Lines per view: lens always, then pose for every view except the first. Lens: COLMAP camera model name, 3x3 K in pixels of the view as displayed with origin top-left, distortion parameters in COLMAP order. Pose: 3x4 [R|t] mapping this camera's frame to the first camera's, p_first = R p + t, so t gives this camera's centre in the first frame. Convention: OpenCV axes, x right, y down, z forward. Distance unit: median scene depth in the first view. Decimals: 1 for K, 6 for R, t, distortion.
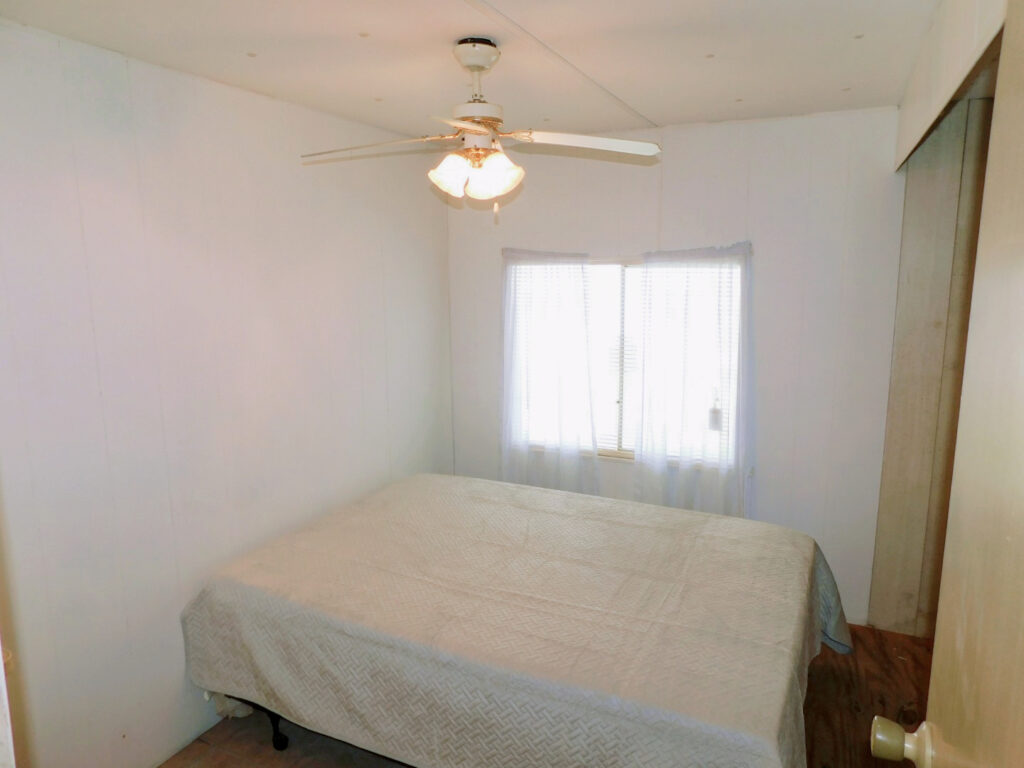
lens RADIAL K [[676.0, 0, 506.9], [0, 676.0, 388.0], [0, 0, 1]] dist [-0.068553, 0.055822]
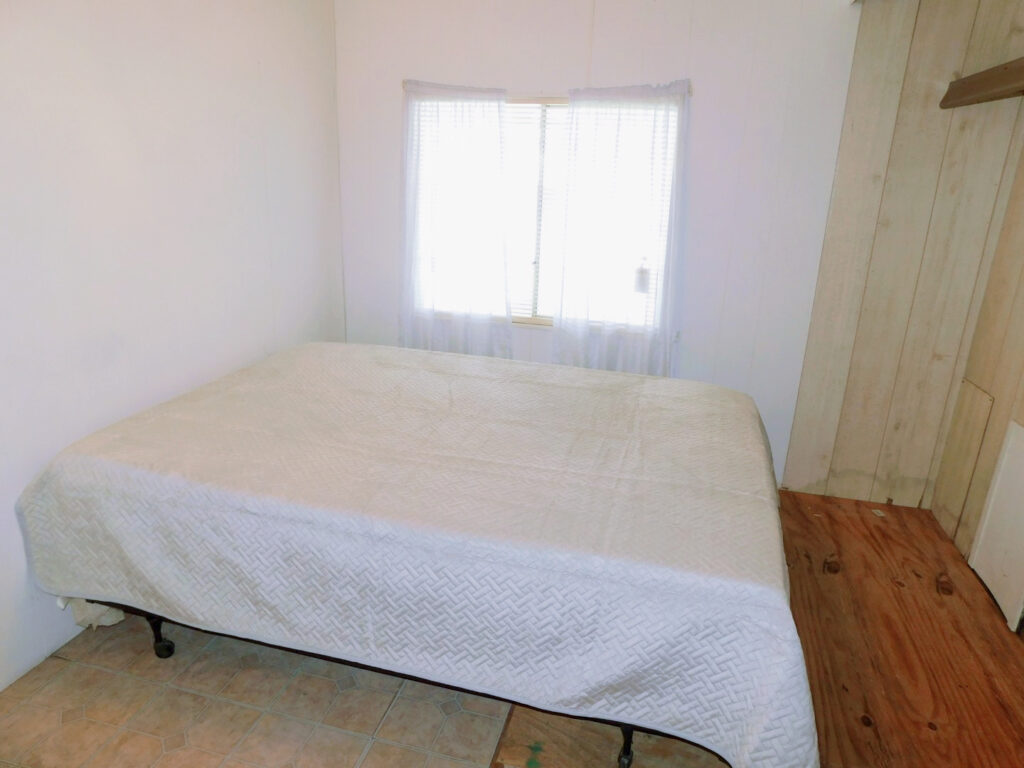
lens RADIAL K [[676.0, 0, 510.5], [0, 676.0, 388.8], [0, 0, 1]] dist [-0.068553, 0.055822]
pose [[0.978659, -0.016721, 0.204809, -0.082611], [-0.012171, 0.990218, 0.138999, 0.092702], [-0.205129, -0.138525, 0.968882, 0.155396]]
